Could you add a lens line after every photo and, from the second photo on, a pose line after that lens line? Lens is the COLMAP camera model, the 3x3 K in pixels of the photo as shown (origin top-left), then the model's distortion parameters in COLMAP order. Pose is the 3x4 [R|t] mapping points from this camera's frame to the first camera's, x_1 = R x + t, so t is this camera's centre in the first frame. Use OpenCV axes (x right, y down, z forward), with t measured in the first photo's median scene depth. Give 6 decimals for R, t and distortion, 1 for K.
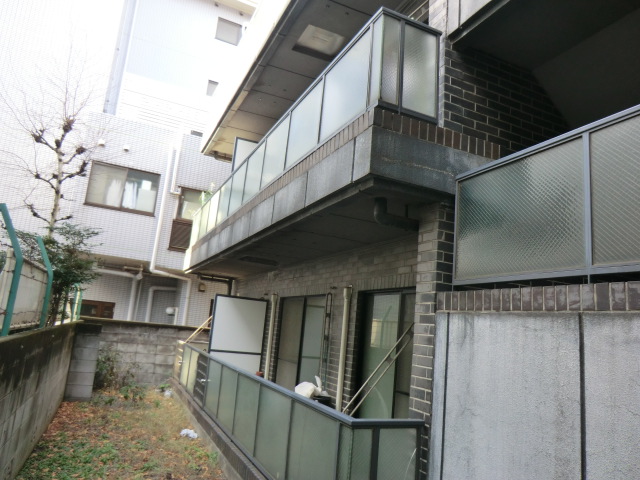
lens RADIAL K [[455.7, 0, 320.0], [0, 455.7, 240.0], [0, 0, 1]] dist [-0.042275, 0.000012]
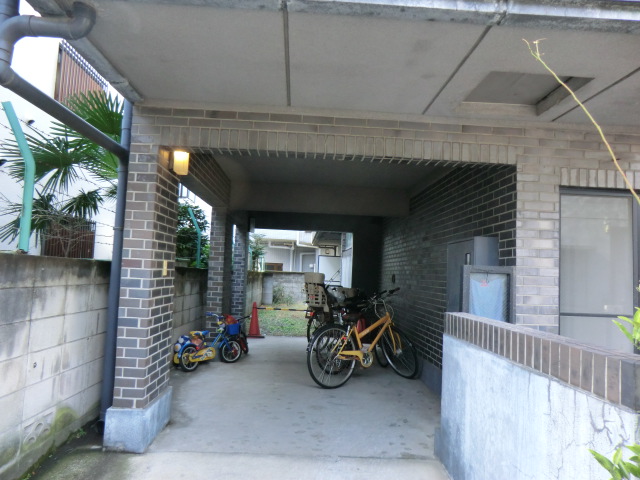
lens RADIAL K [[455.7, 0, 320.0], [0, 455.7, 240.0], [0, 0, 1]] dist [-0.042275, 0.000012]
pose [[0.925273, -0.068056, -0.373146, 0.473592], [0.104831, 0.991336, 0.079142, -0.104101], [0.364527, -0.112345, 0.924391, -0.801966]]
